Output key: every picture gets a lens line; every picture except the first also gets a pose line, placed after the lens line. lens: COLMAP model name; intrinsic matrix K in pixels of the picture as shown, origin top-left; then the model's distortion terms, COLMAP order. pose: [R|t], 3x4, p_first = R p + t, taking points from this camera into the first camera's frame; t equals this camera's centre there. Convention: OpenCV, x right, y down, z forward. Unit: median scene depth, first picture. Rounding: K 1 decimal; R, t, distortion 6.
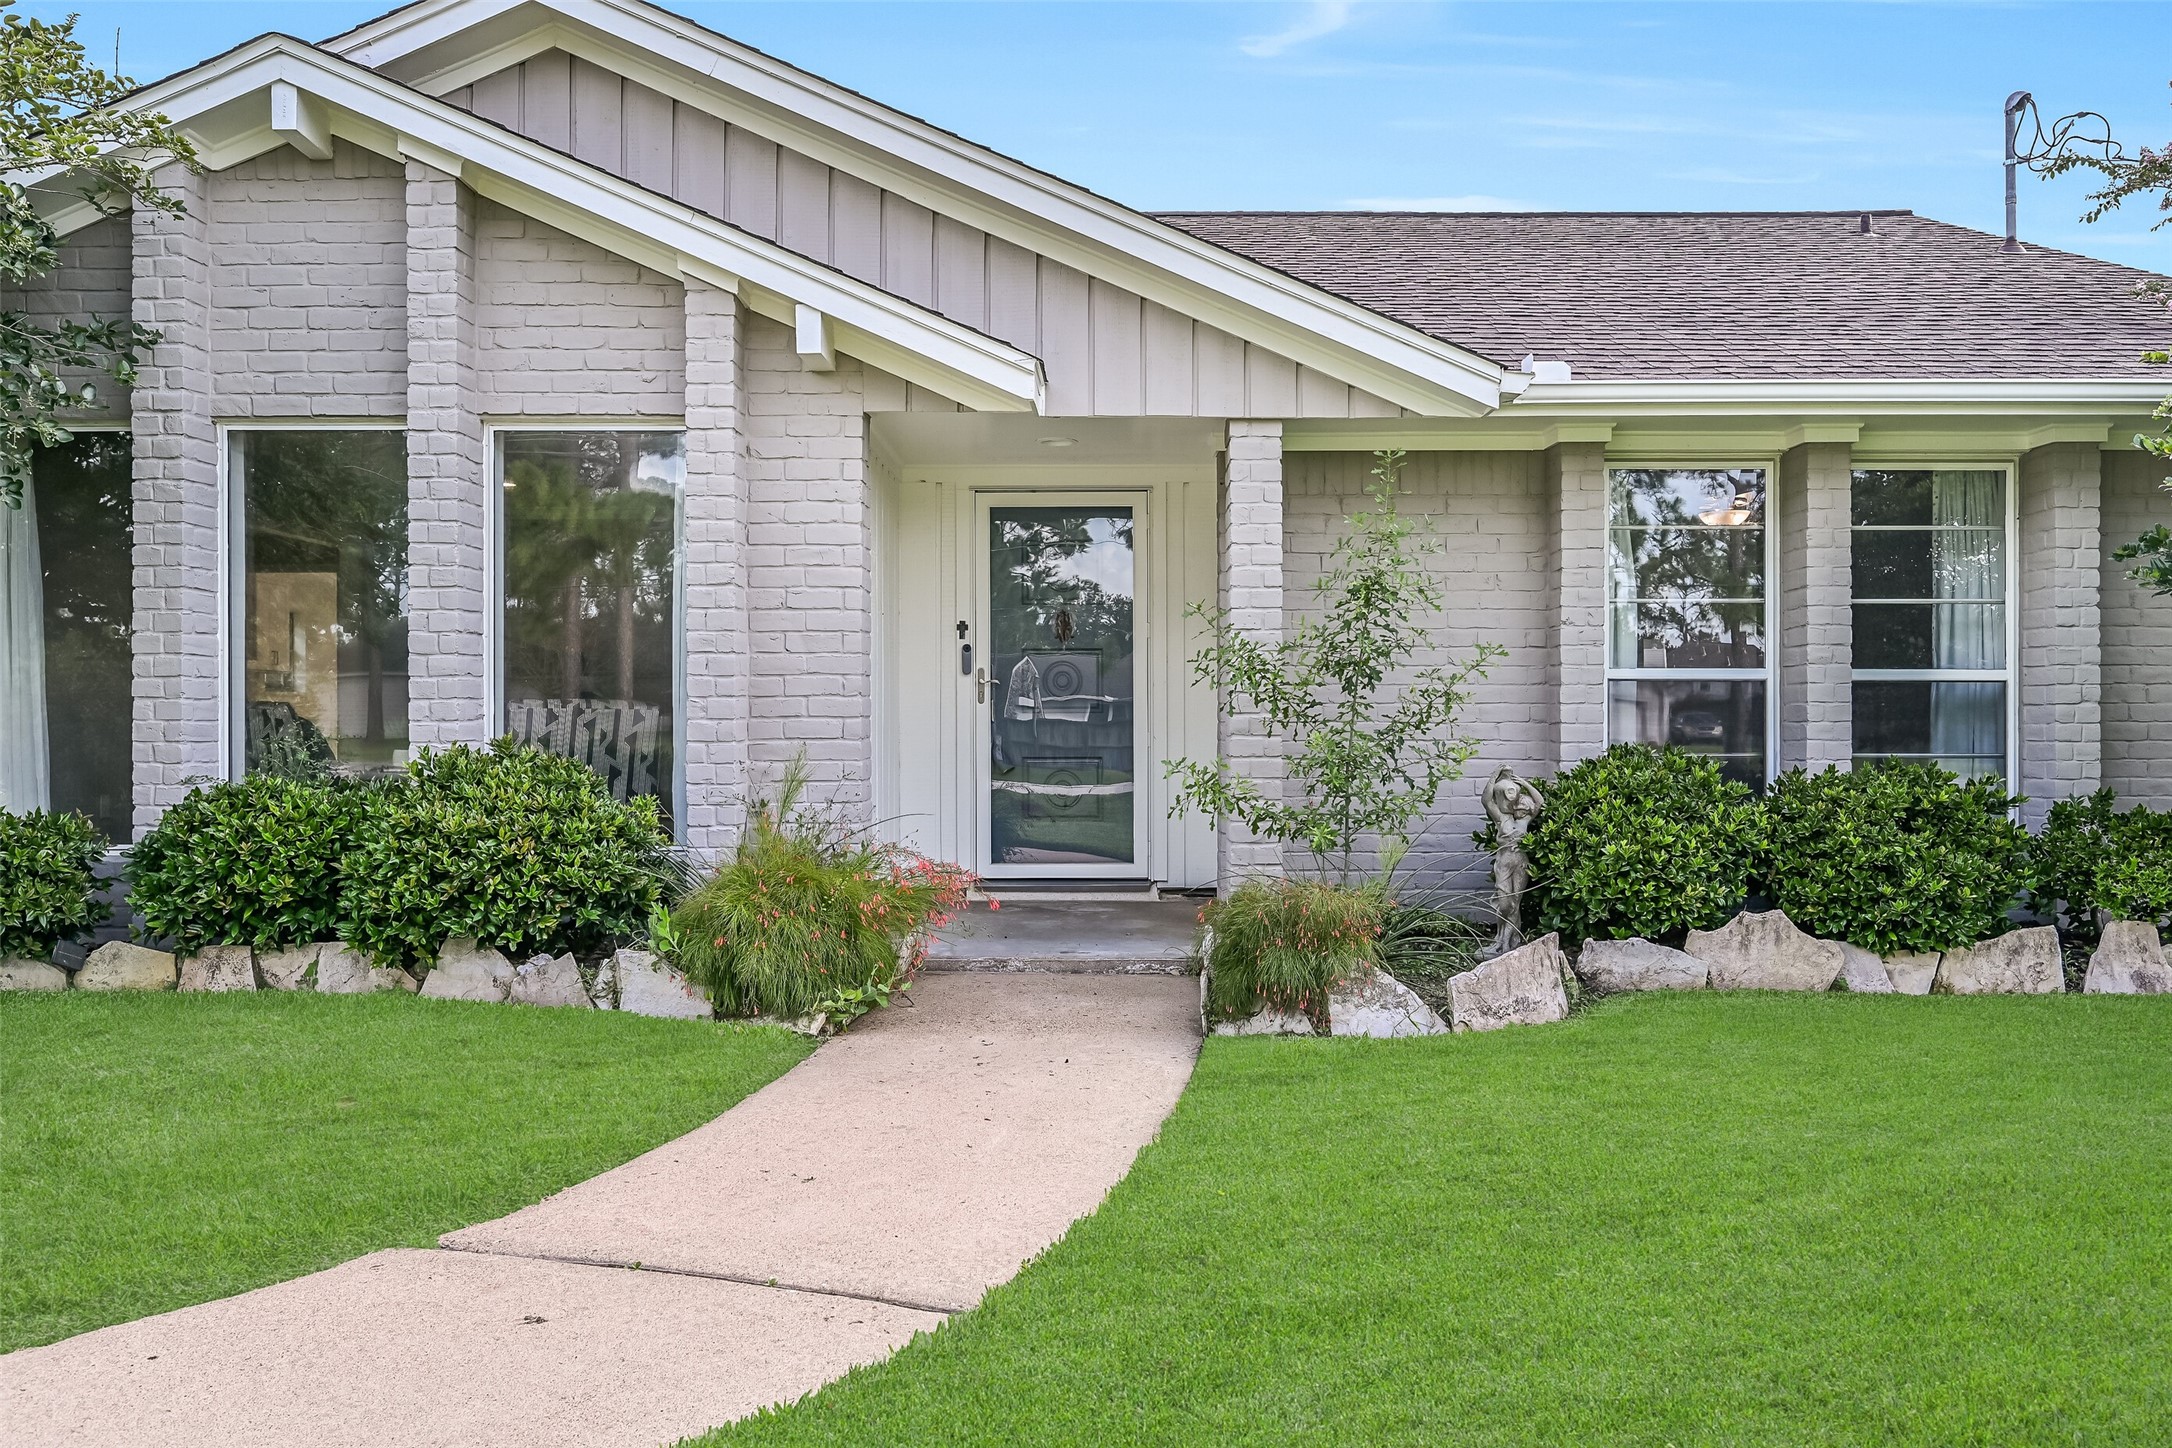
lens RADIAL K [[1580.4, 0, 1089.8], [0, 1580.4, 726.6], [0, 0, 1]] dist [-0.013049, -0.000945]
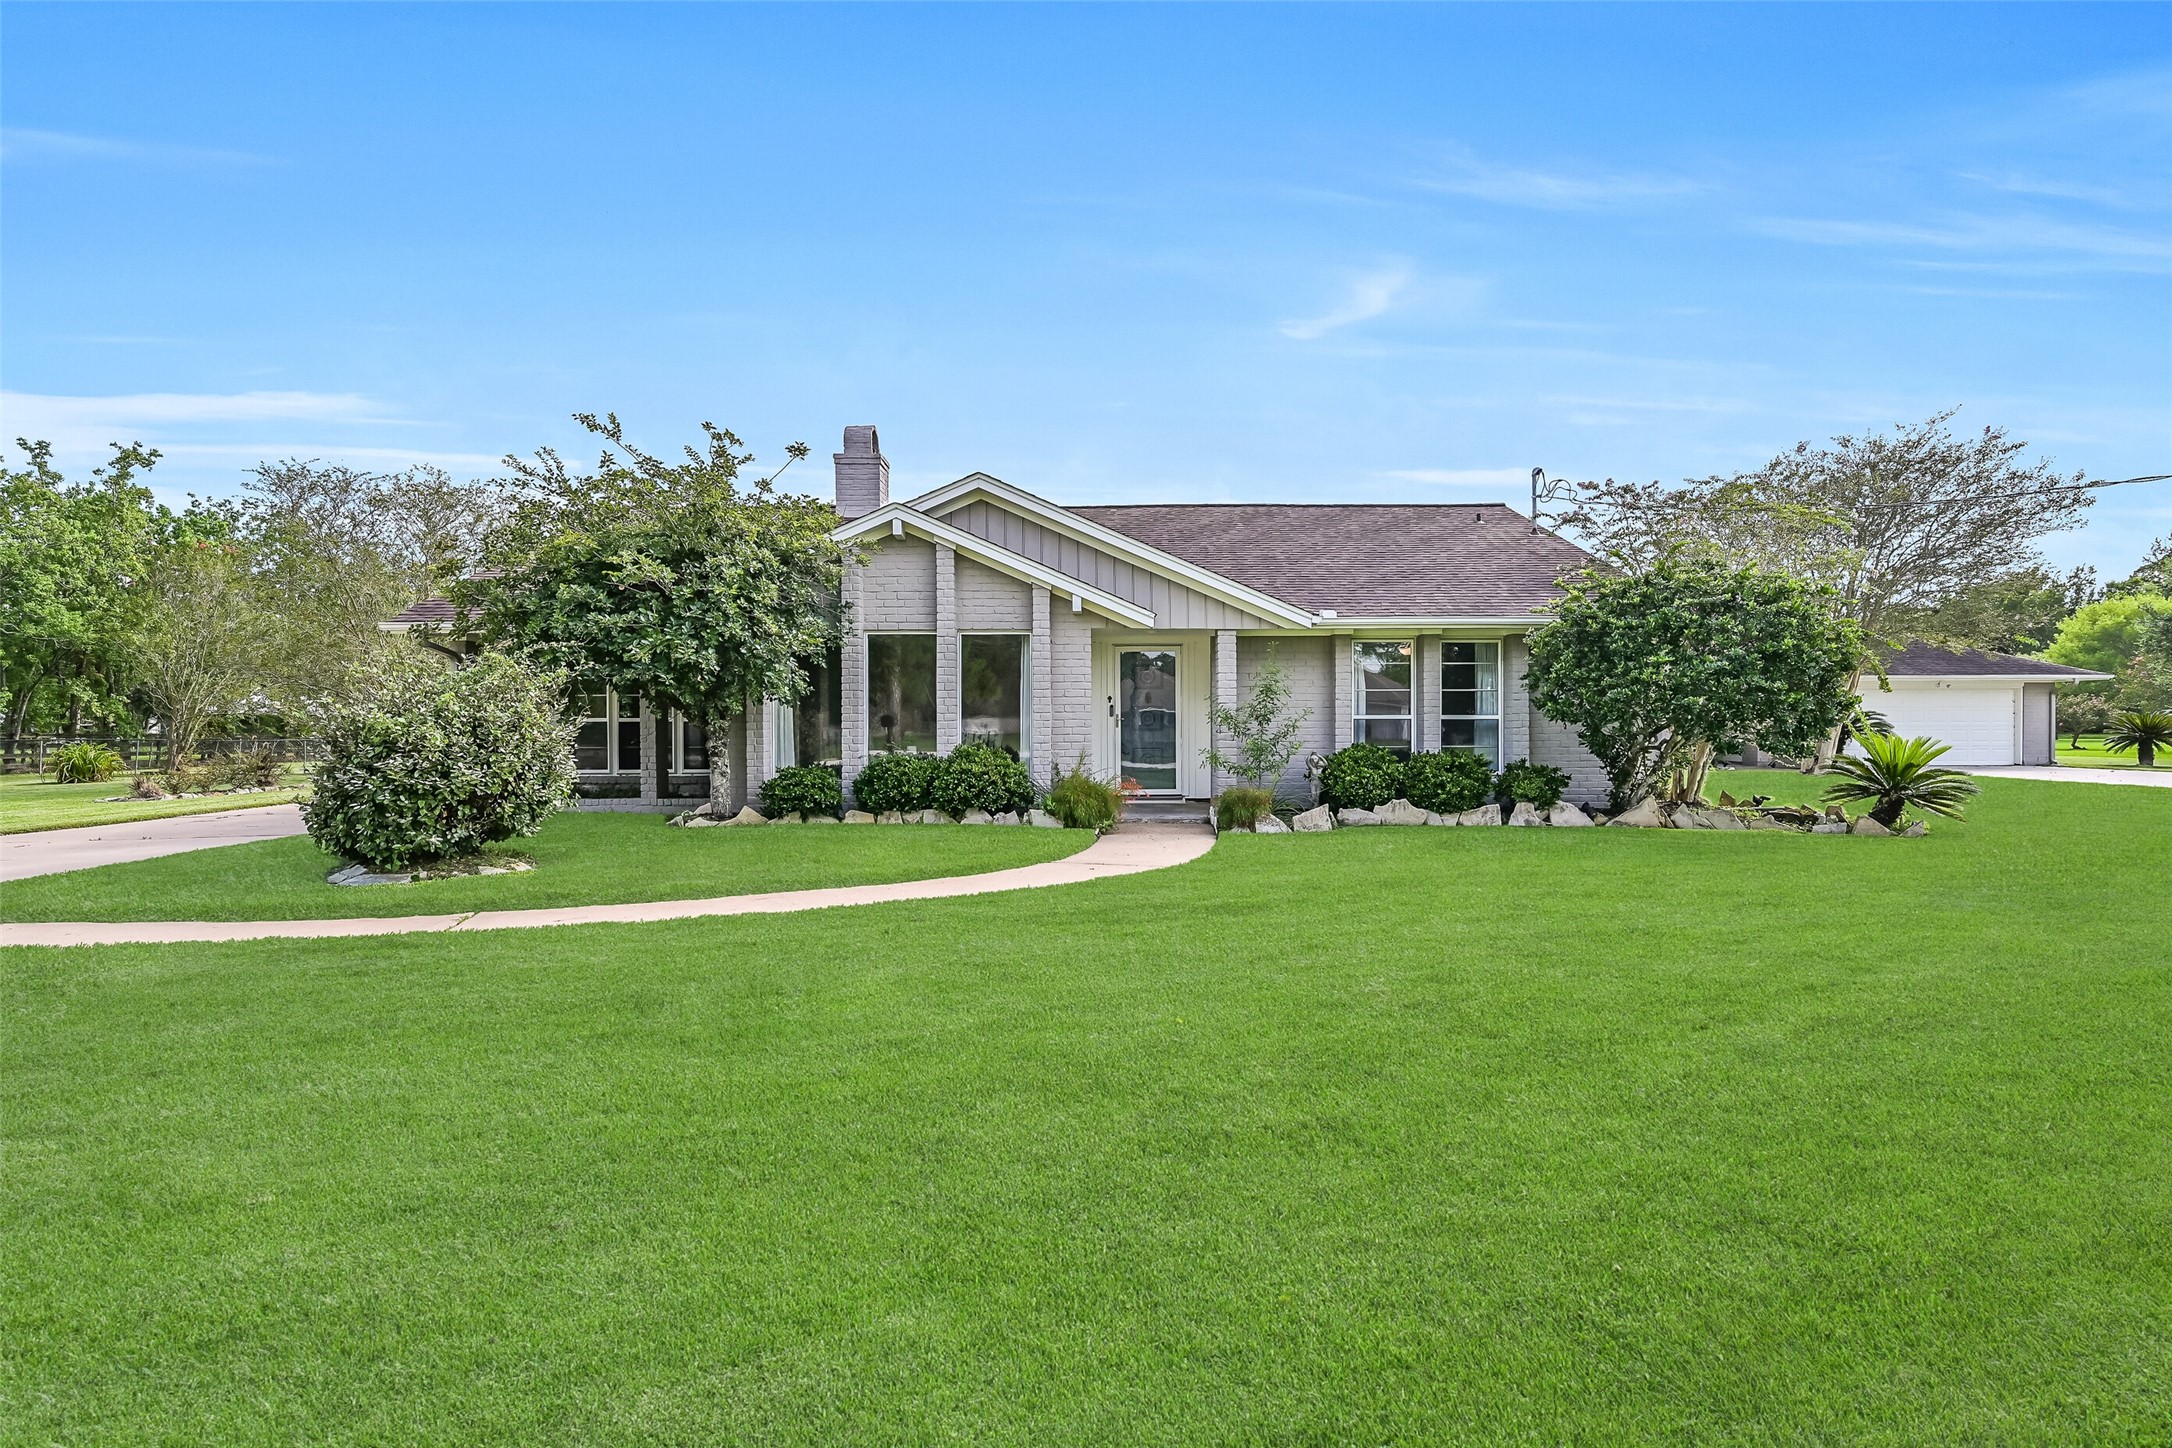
lens RADIAL K [[1064.7, 0, 1079.3], [0, 1064.7, 722.7], [0, 0, 1]] dist [0.004932, 0.001441]
pose [[0.999989, -0.002751, 0.003927, -0.177950], [0.002774, 0.999978, -0.006103, -0.015766], [-0.003910, 0.006114, 0.999974, -0.965249]]
